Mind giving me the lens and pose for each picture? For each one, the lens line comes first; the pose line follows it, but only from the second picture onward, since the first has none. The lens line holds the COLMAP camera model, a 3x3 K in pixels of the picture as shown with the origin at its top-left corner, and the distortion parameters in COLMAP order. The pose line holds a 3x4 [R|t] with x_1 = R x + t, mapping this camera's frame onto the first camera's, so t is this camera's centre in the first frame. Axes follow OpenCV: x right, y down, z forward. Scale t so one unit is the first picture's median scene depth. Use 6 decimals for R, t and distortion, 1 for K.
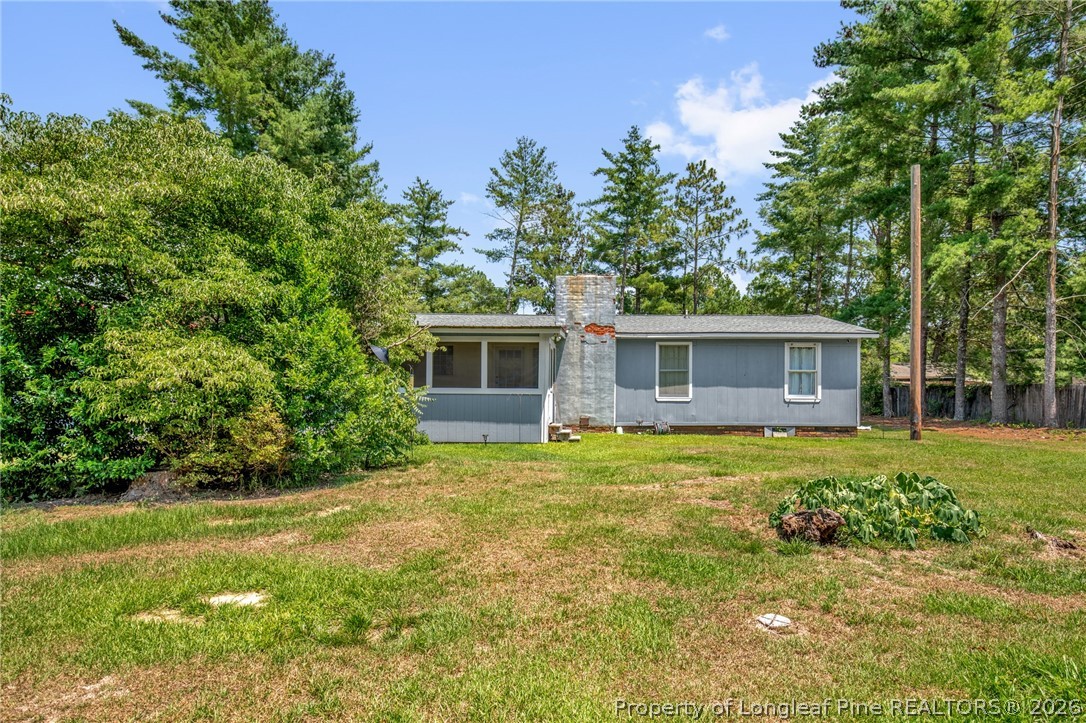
lens RADIAL K [[603.3, 0, 540.8], [0, 603.3, 366.3], [0, 0, 1]] dist [-0.021105, -0.000023]
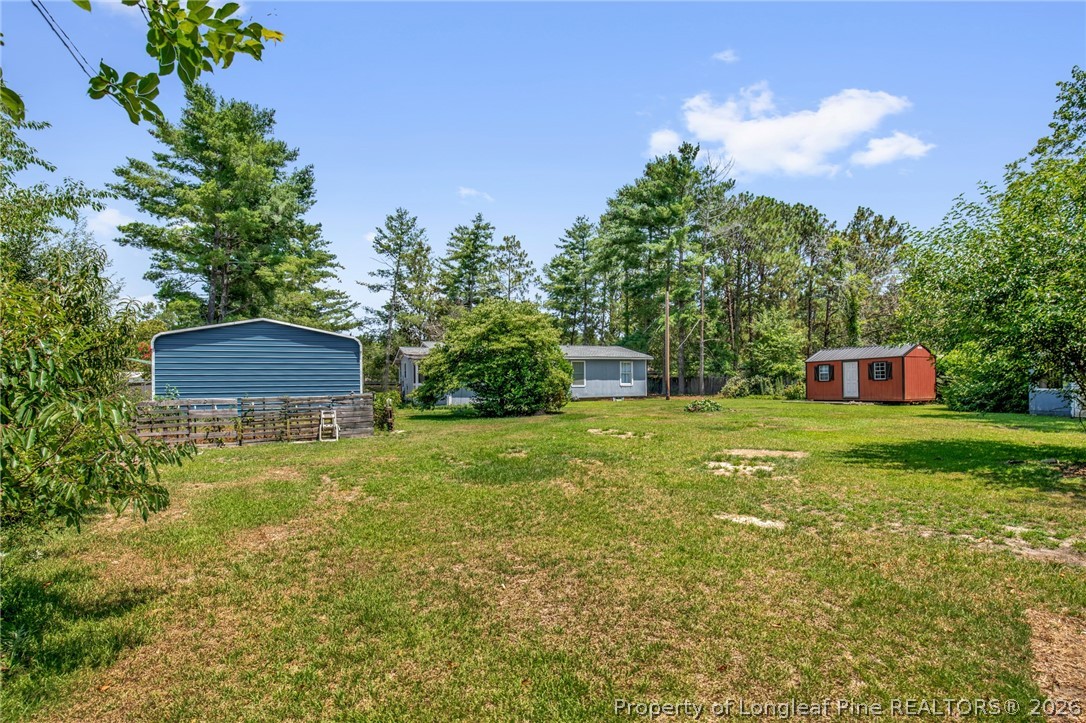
lens RADIAL K [[505.8, 0, 539.3], [0, 505.8, 365.9], [0, 0, 1]] dist [-0.015903, -0.000100]
pose [[0.897764, -0.005134, 0.440448, -0.269398], [0.001759, 0.999966, 0.008069, -0.013299], [-0.440474, -0.006469, 0.897742, -0.230019]]
